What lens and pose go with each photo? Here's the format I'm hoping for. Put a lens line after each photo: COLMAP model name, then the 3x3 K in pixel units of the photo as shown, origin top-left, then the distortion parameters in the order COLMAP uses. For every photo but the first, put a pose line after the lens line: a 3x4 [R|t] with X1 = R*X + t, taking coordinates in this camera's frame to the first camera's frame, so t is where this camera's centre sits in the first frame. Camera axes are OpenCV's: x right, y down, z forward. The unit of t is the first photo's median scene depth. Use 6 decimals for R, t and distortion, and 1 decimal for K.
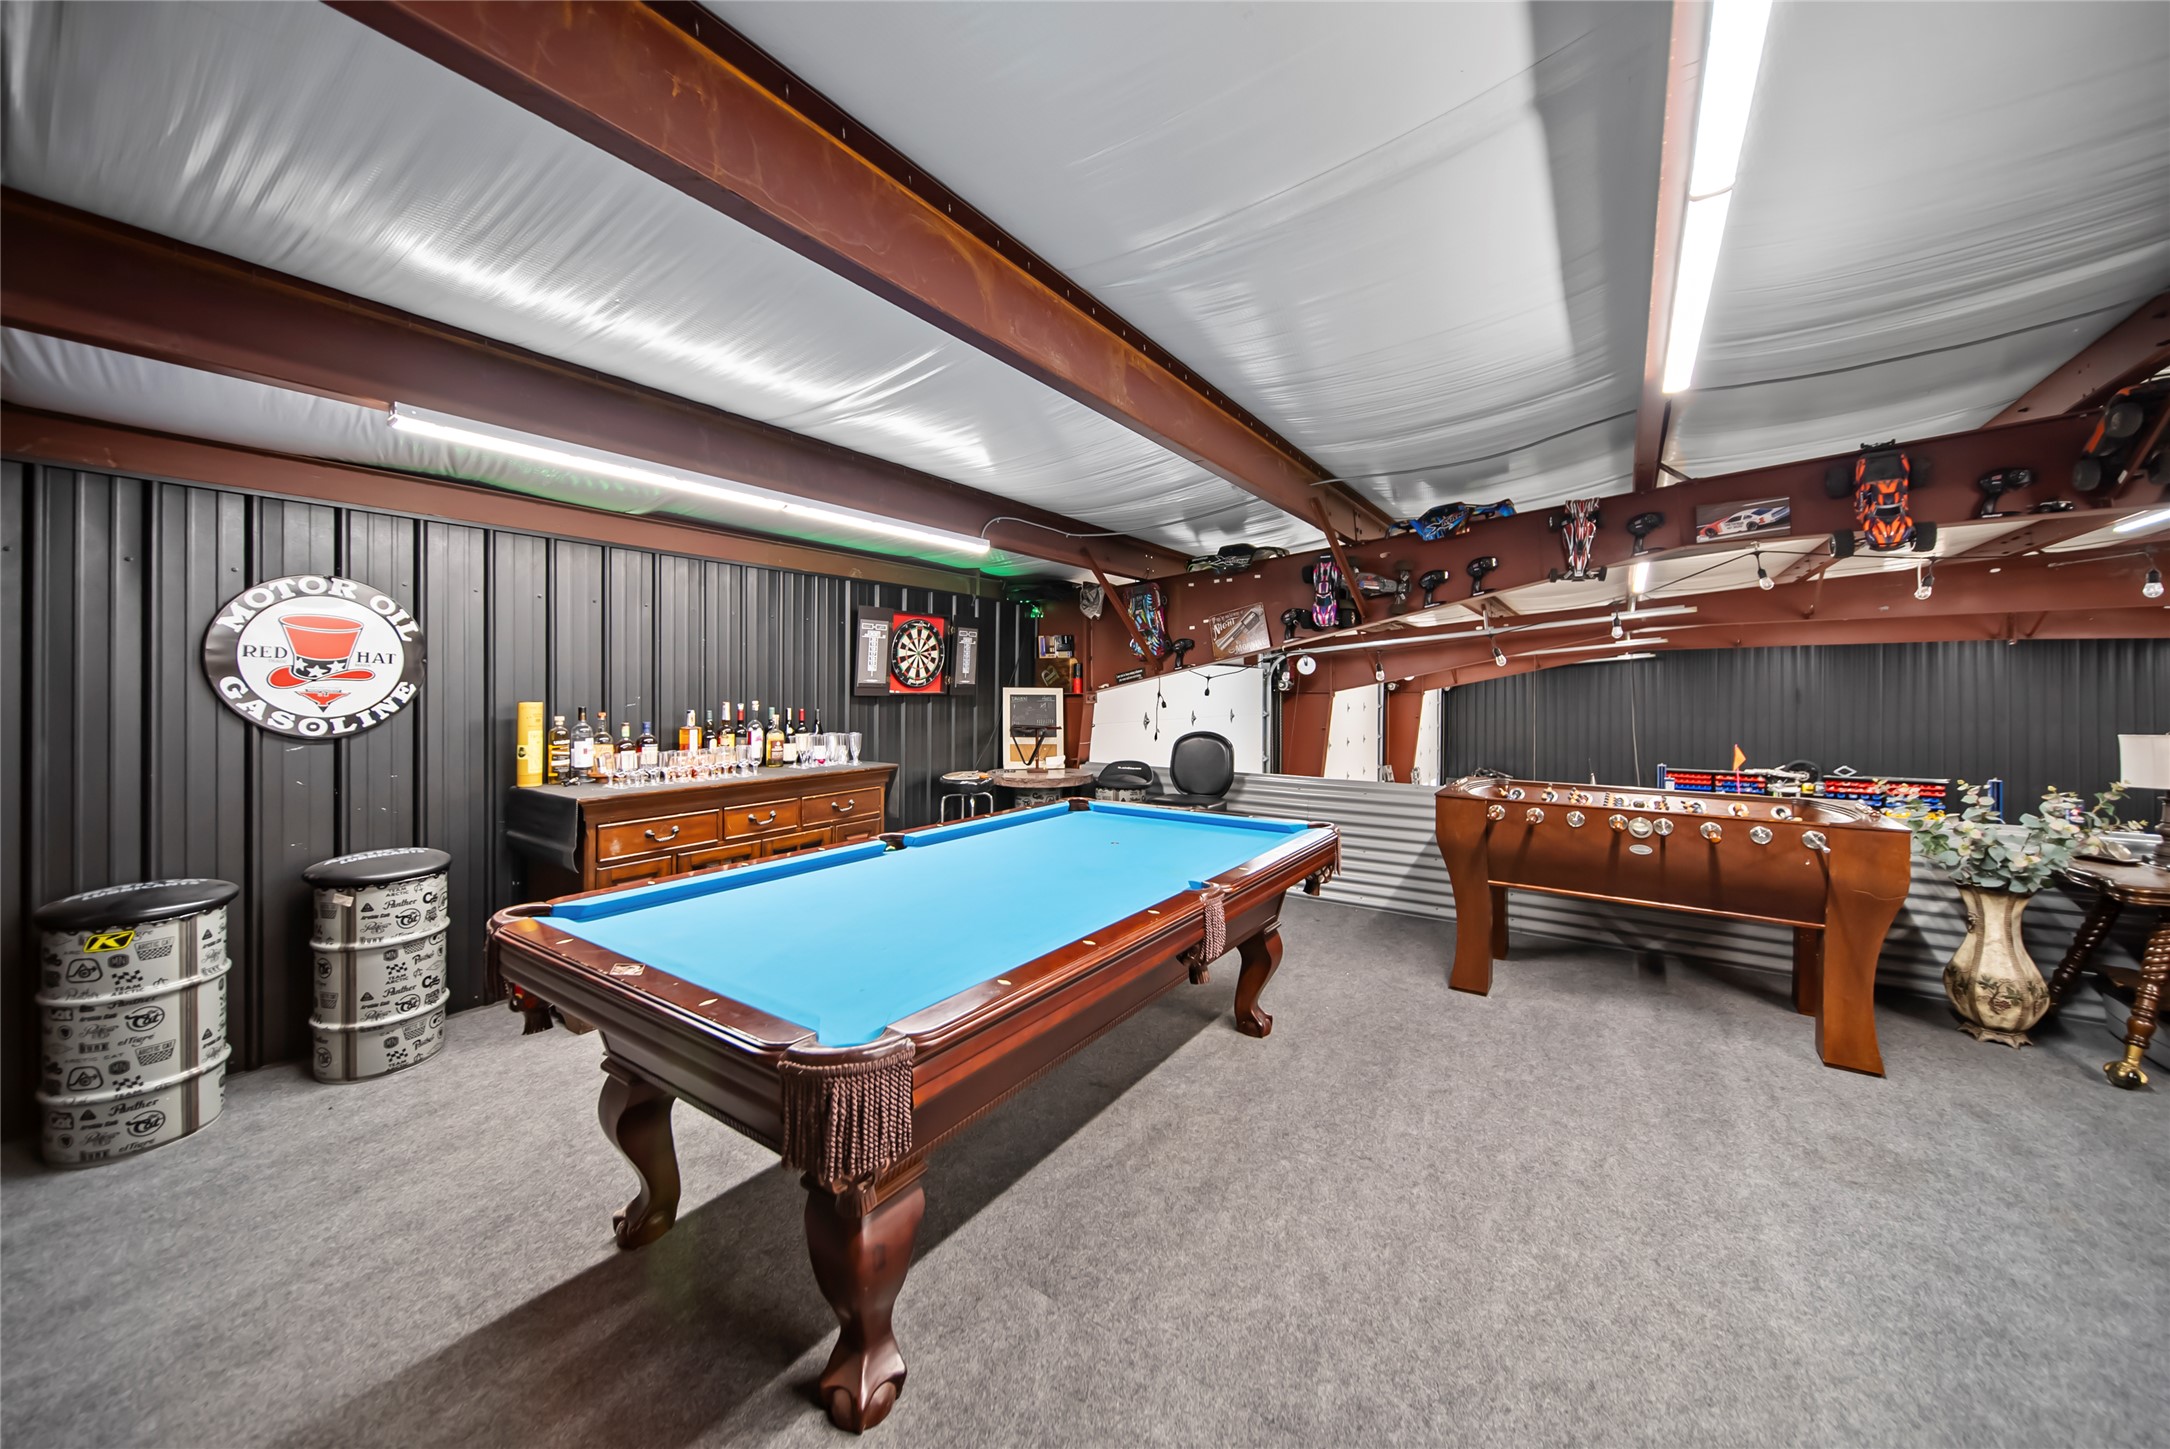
lens RADIAL K [[783.3, 0, 1089.3], [0, 783.3, 684.6], [0, 0, 1]] dist [-0.006183, -0.000268]
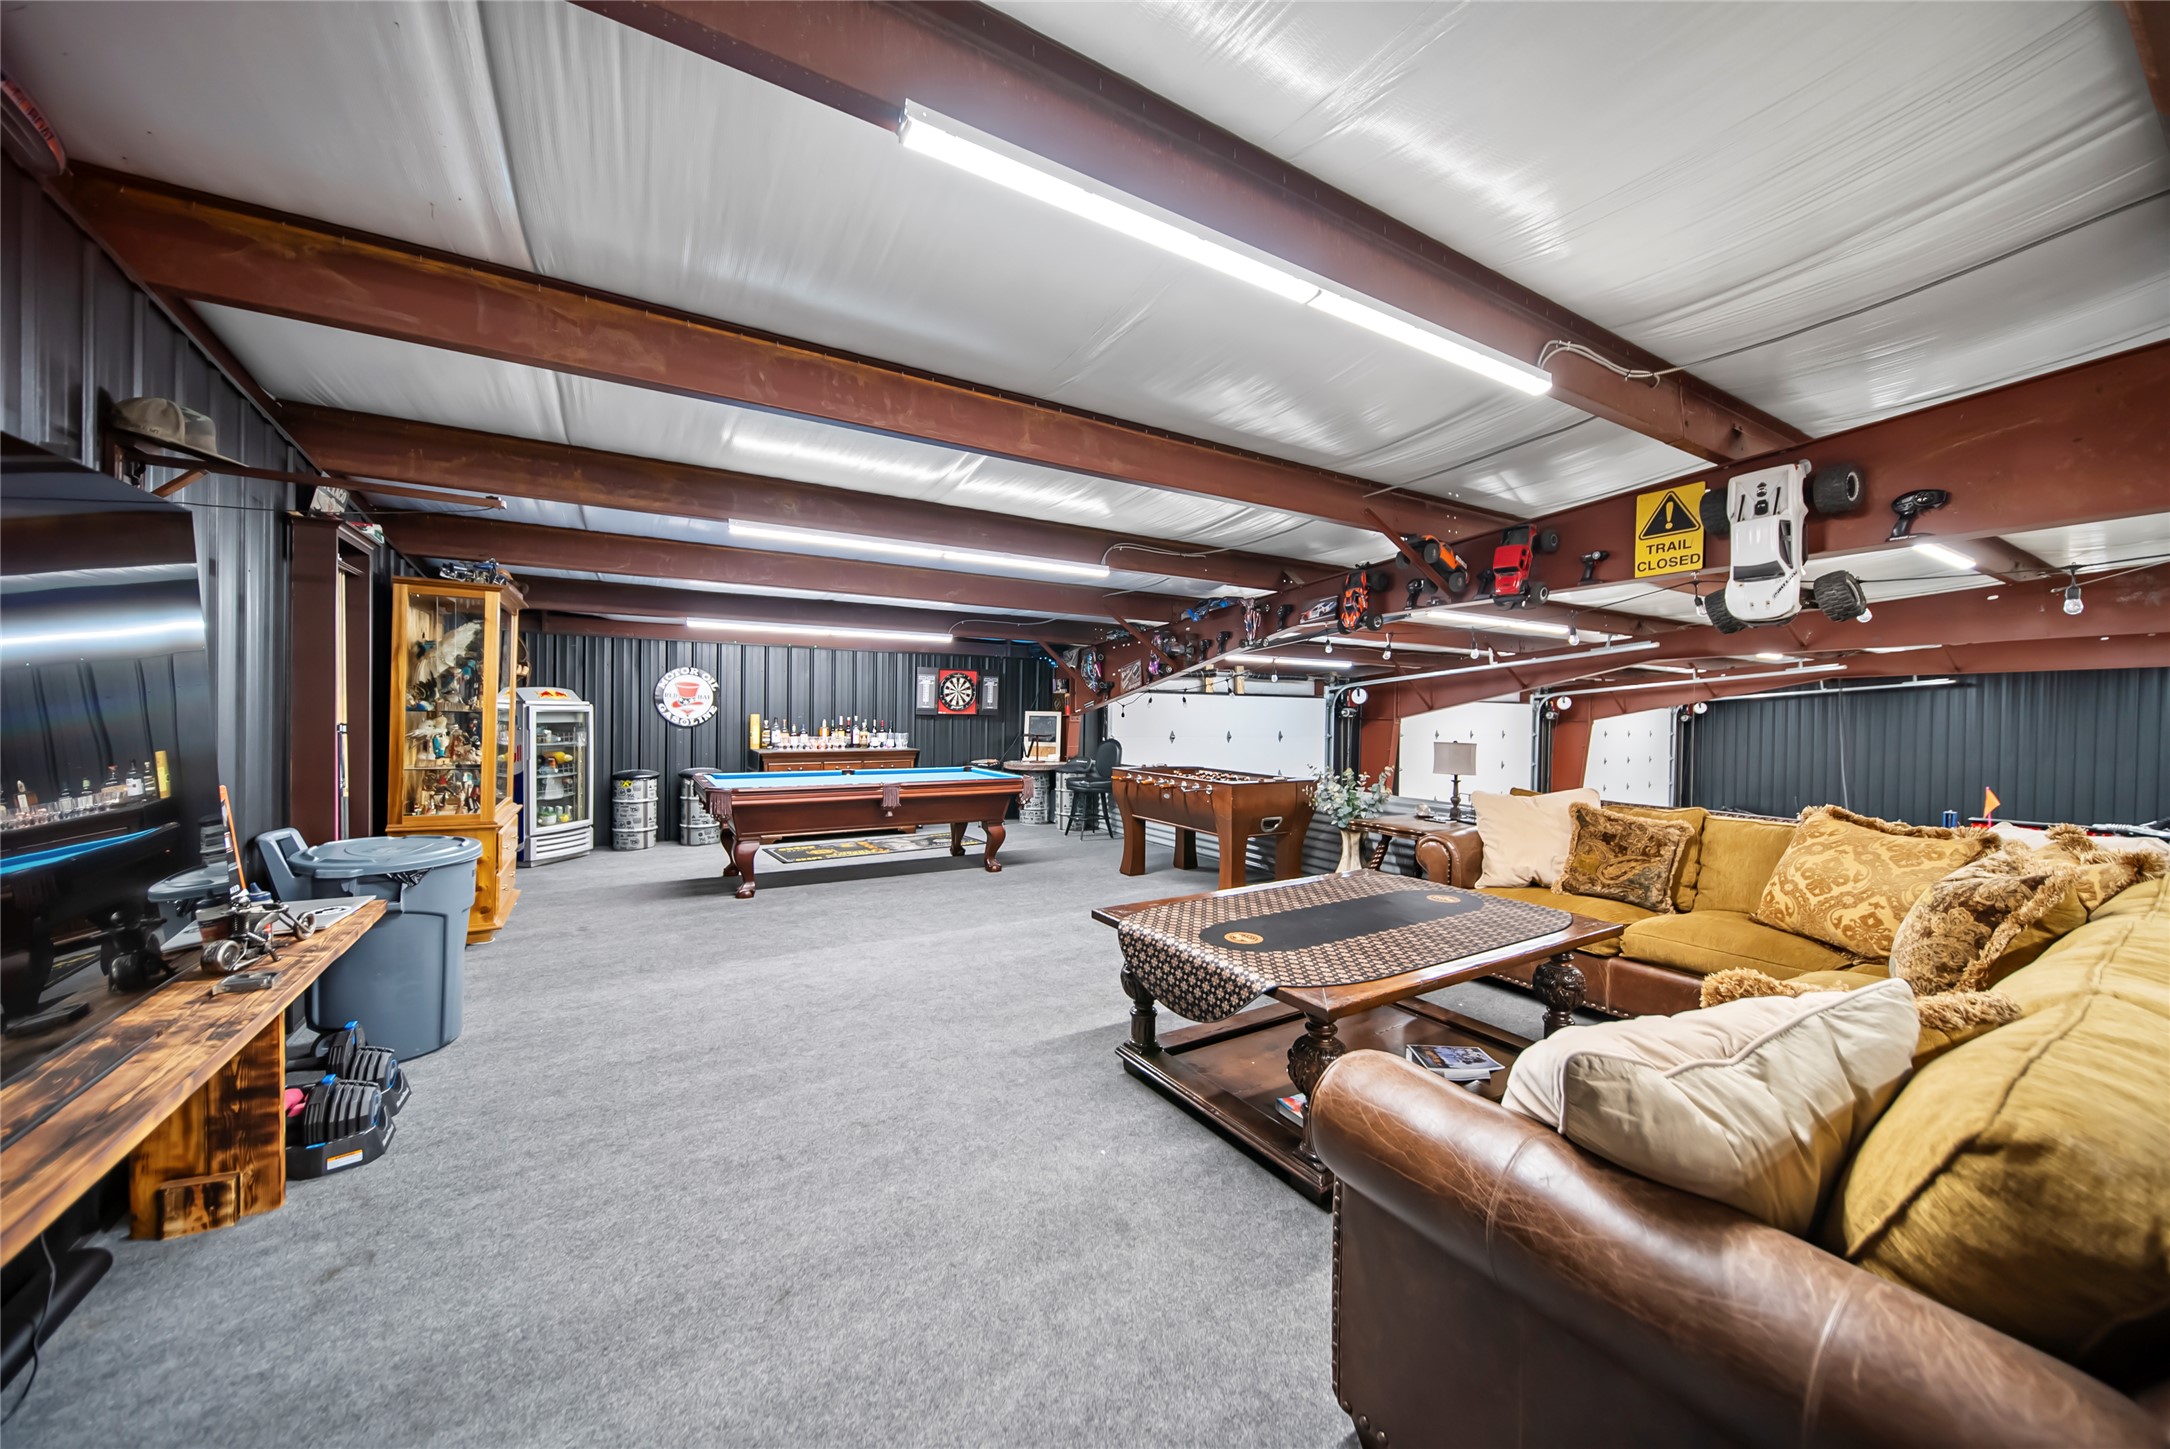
lens RADIAL K [[783.3, 0, 1092.9], [0, 783.3, 714.5], [0, 0, 1]] dist [-0.006183, -0.000268]
pose [[0.911816, 0.009521, -0.410488, 0.862795], [-0.007864, 0.999953, 0.005725, 0.000193], [0.410523, -0.001992, 0.911848, -0.552151]]
